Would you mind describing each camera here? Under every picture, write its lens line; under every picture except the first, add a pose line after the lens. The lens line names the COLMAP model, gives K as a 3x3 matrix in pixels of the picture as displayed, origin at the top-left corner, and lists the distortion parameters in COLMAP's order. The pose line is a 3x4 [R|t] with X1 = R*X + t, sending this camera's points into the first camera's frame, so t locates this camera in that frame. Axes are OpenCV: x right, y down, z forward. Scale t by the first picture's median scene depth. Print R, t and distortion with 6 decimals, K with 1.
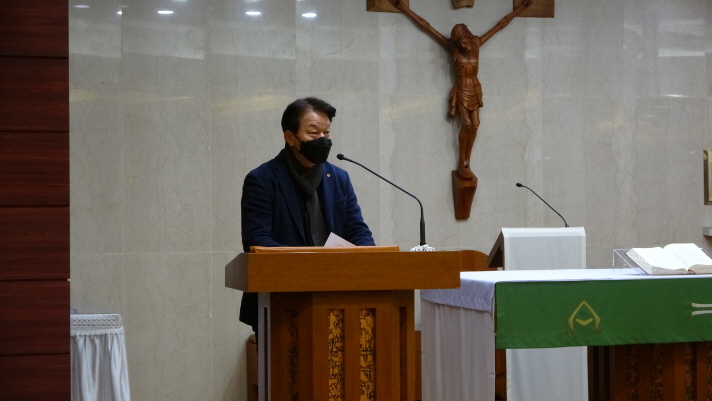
lens RADIAL K [[1397.7, 0, 356.0], [0, 1397.7, 200.5], [0, 0, 1]] dist [0.003456, -0.175797]
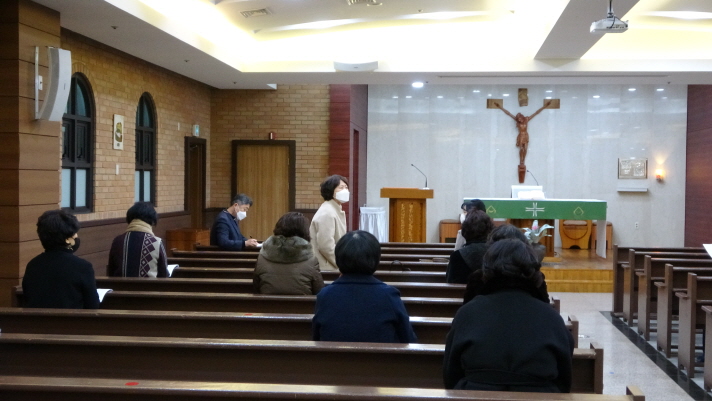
lens RADIAL K [[944.7, 0, 356.0], [0, 944.7, 200.5], [0, 0, 1]] dist [0.002075, -0.022003]
pose [[0.927016, 0.026637, -0.374074, 0.518461], [-0.014135, 0.999247, 0.036126, -0.015846], [0.374755, -0.028202, 0.926695, -0.939439]]
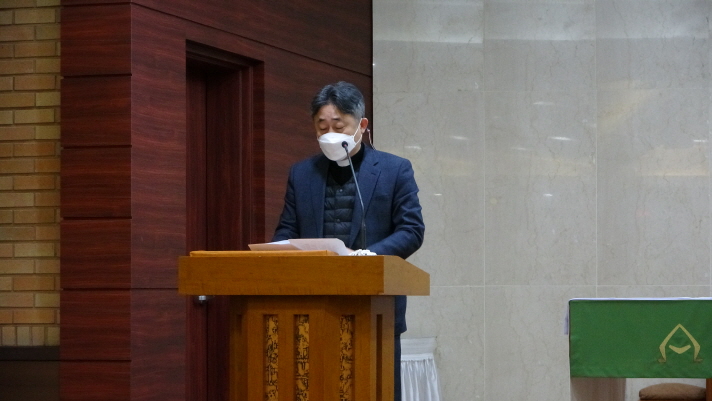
lens RADIAL K [[2098.5, 0, 356.0], [0, 2098.5, 200.5], [0, 0, 1]] dist [0.019152, 0.297440]
pose [[0.807836, -0.022466, -0.588979, 0.525374], [0.003809, 0.999451, -0.032898, 0.026847], [0.589395, 0.024333, 0.807478, -0.093661]]
